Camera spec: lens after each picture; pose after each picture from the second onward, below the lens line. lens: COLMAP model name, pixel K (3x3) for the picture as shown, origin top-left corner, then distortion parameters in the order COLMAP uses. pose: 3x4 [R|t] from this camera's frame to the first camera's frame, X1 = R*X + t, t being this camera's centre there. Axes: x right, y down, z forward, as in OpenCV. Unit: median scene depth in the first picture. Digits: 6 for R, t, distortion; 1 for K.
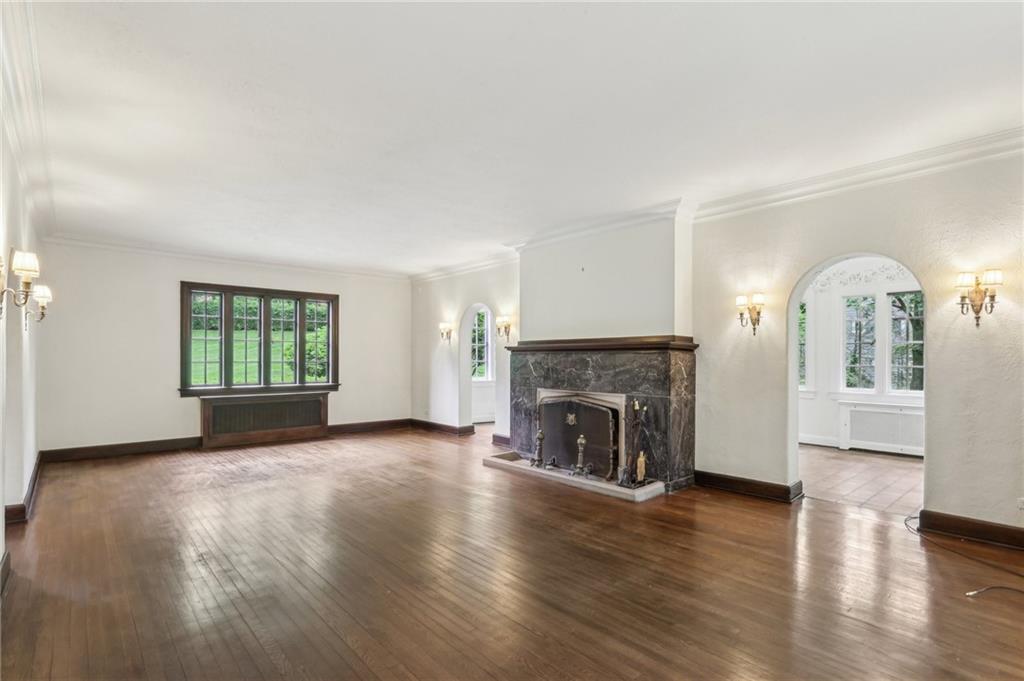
lens RADIAL K [[494.9, 0, 506.3], [0, 494.9, 359.2], [0, 0, 1]] dist [-0.000765, -0.000067]
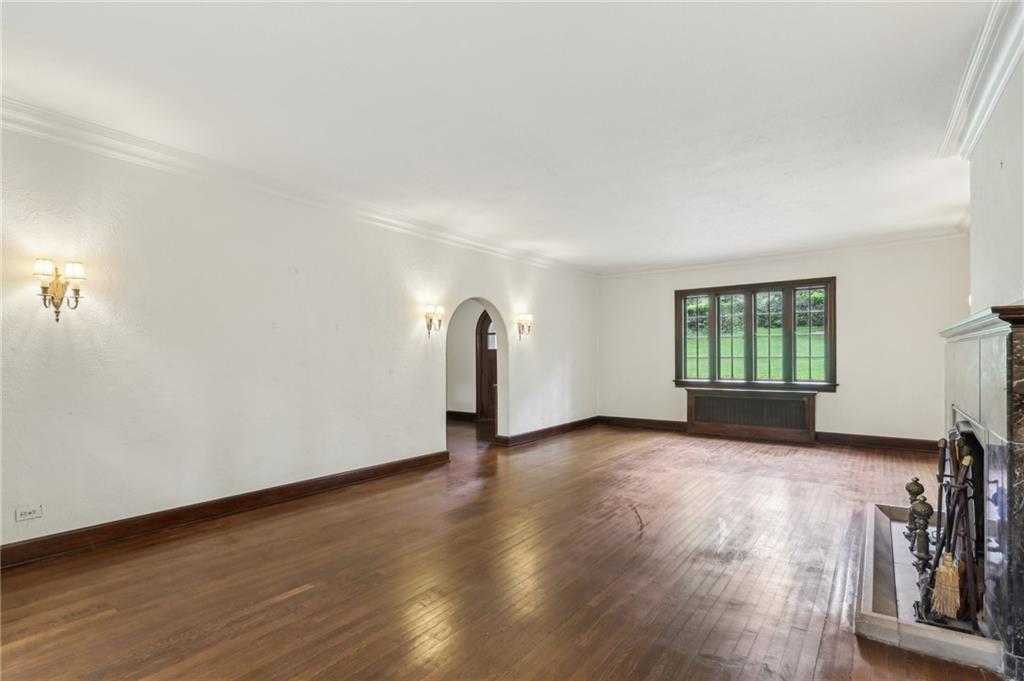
lens RADIAL K [[494.9, 0, 506.3], [0, 494.9, 359.2], [0, 0, 1]] dist [-0.000765, -0.000067]
pose [[0.203865, 0.001024, -0.978999, 0.399728], [0.008538, 0.999960, 0.002824, 0.001727], [0.978962, -0.008934, 0.203848, 0.321405]]
